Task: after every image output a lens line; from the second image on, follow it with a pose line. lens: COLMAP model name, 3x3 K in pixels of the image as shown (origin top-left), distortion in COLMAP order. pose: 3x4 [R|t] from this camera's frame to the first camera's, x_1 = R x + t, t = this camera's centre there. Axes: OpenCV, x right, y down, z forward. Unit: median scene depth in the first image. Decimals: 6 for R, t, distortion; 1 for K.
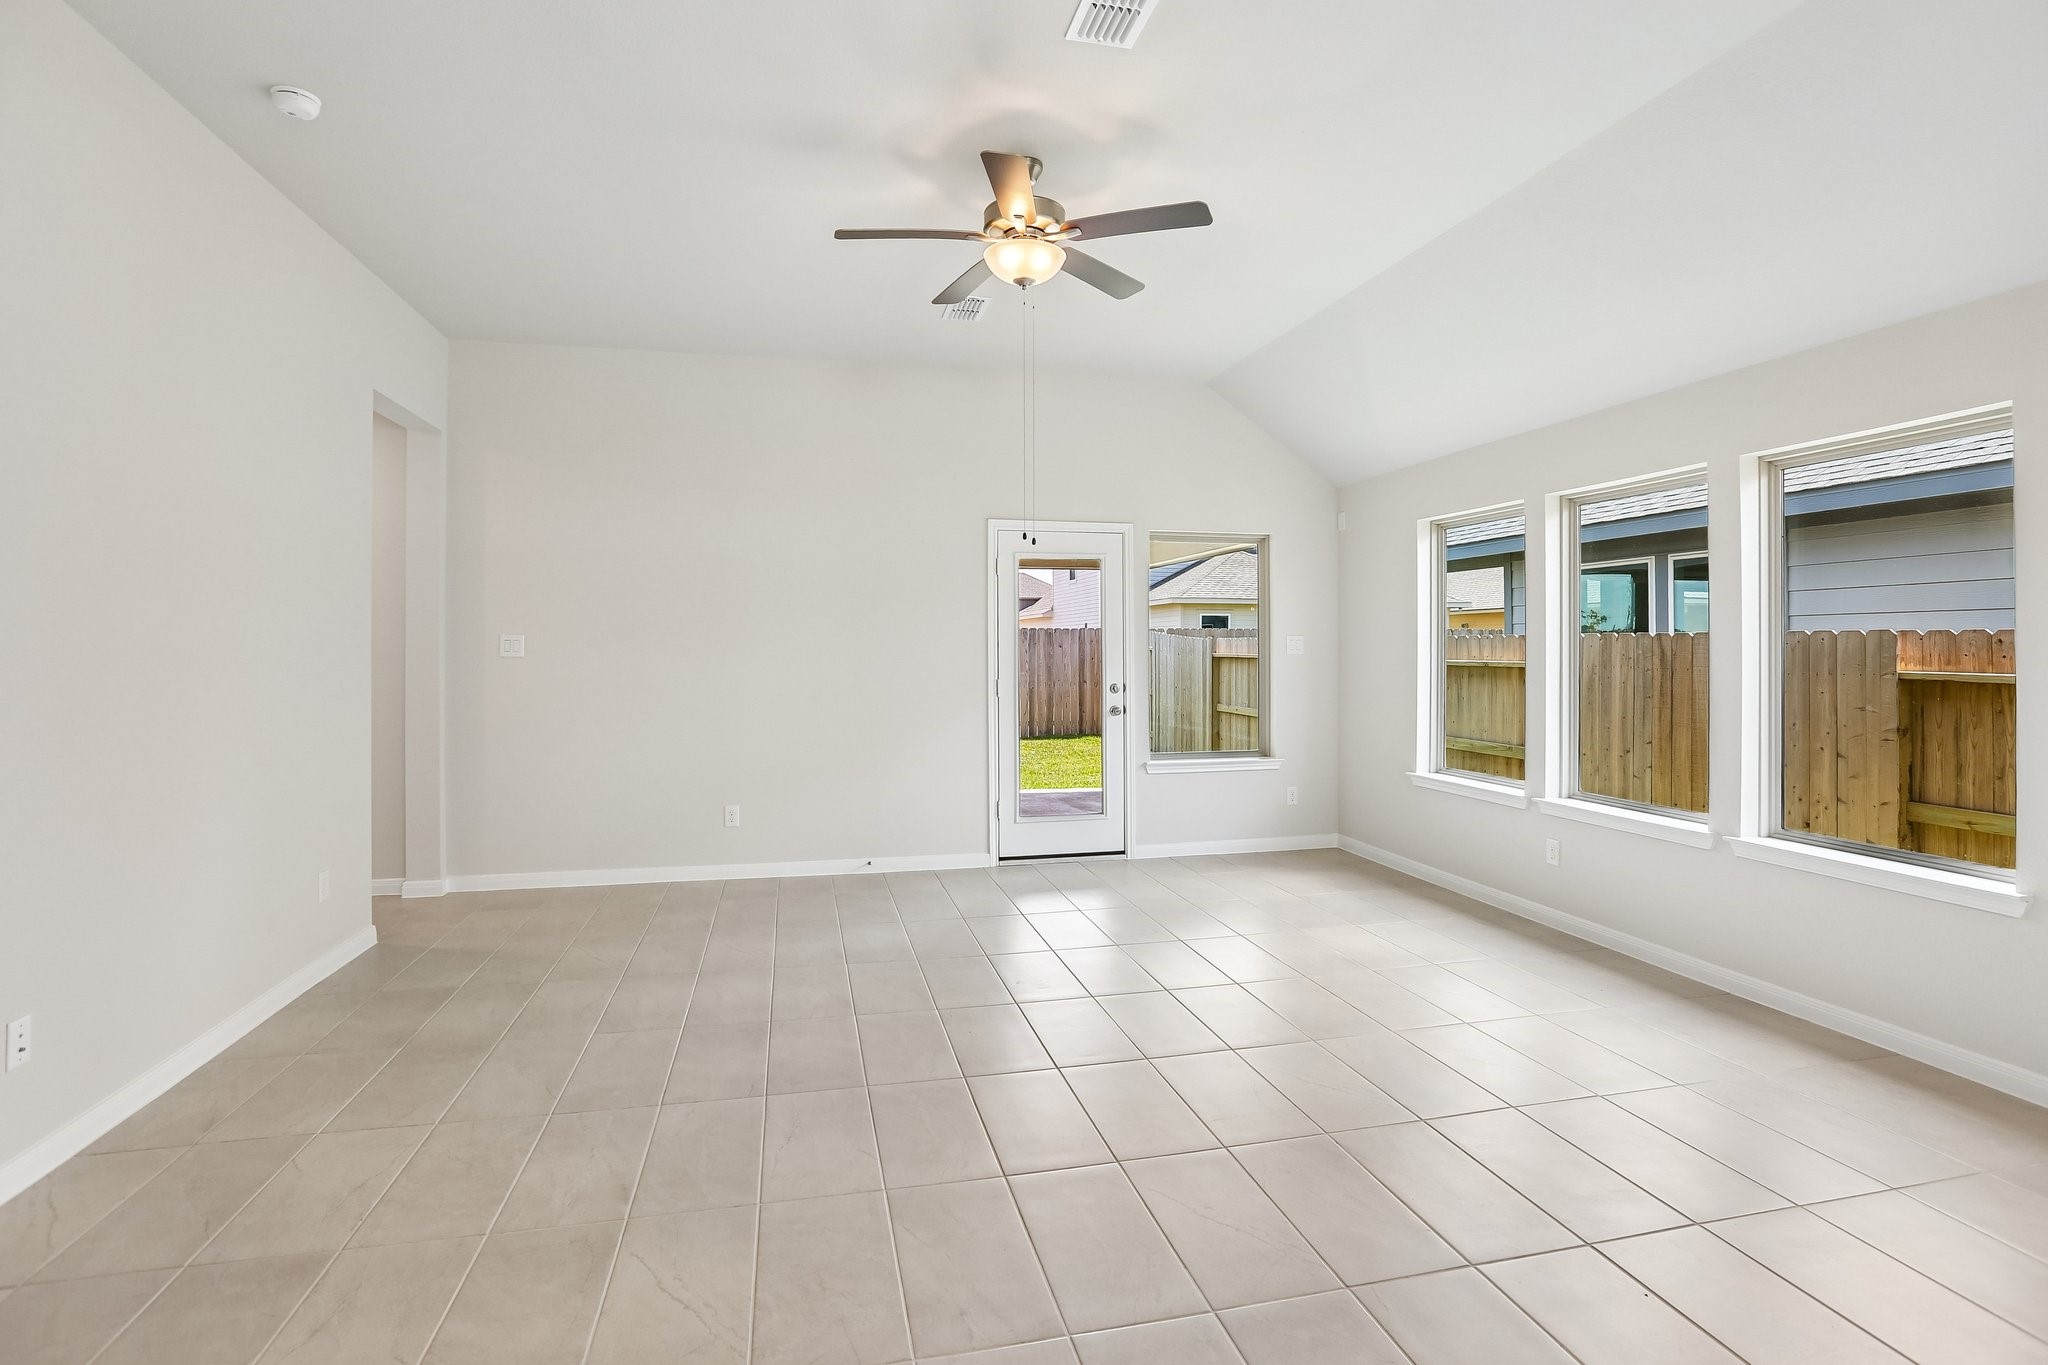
lens RADIAL K [[968.1, 0, 1019.9], [0, 968.1, 660.7], [0, 0, 1]] dist [-0.056235, 0.023394]
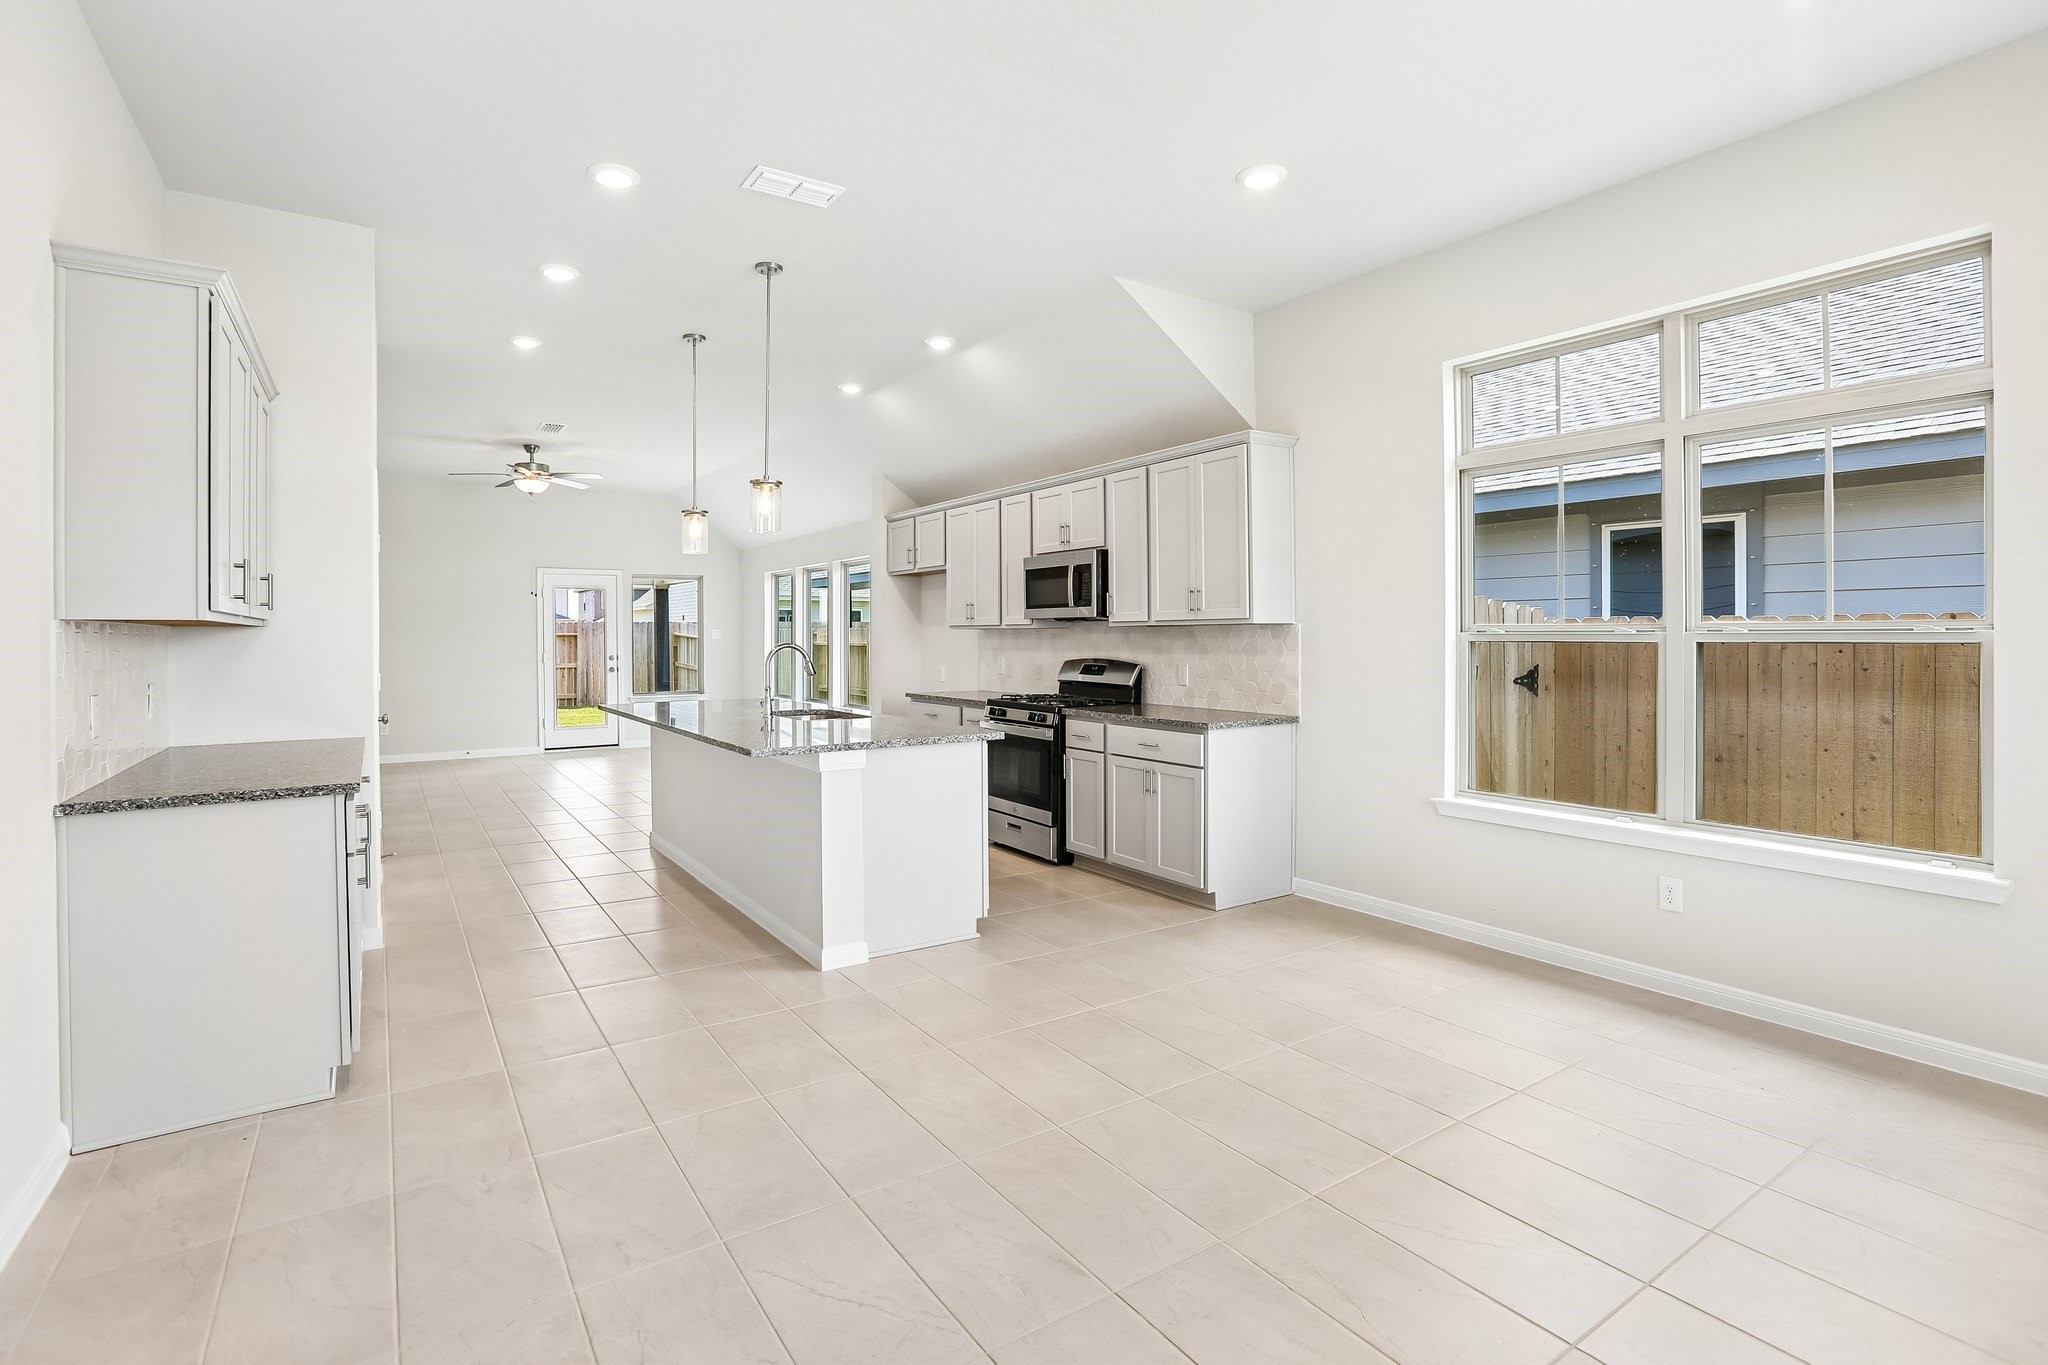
lens RADIAL K [[968.1, 0, 1019.9], [0, 968.1, 660.7], [0, 0, 1]] dist [-0.056235, 0.023394]
pose [[0.934472, -0.011954, 0.355837, 0.180833], [0.008406, 0.999898, 0.011514, 0.020180], [-0.355938, -0.007769, 0.934477, -1.063207]]
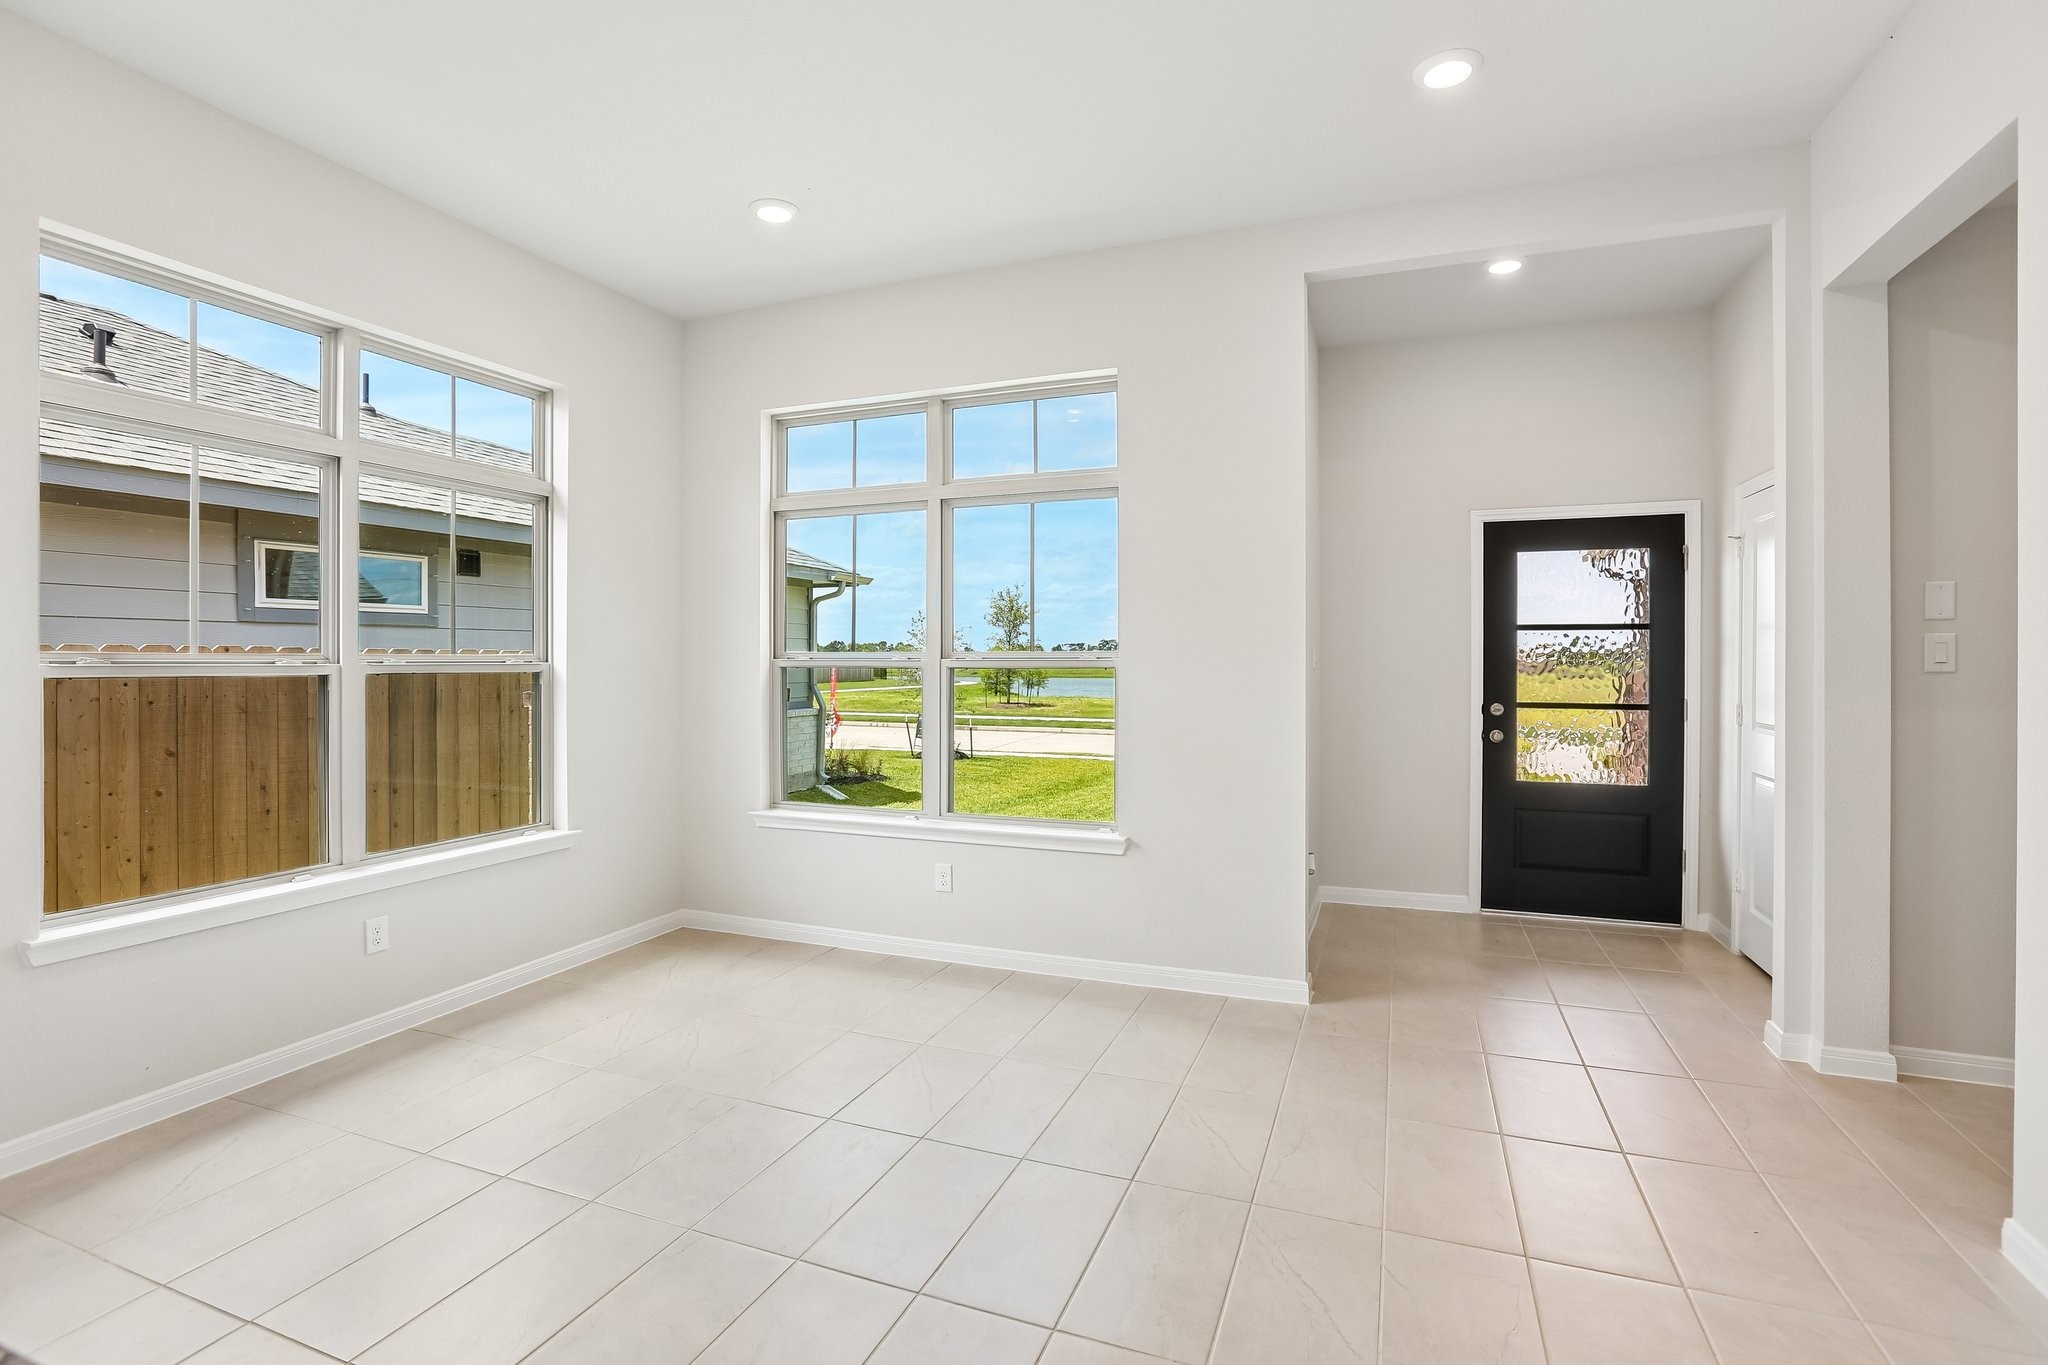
lens RADIAL K [[964.5, 0, 1019.2], [0, 964.5, 647.7], [0, 0, 1]] dist [-0.057046, 0.033000]
pose [[-0.822085, 0.004340, 0.569349, 0.118547], [0.005402, 0.999985, 0.000178, 0.003027], [-0.569340, 0.003222, -0.822096, -0.419696]]
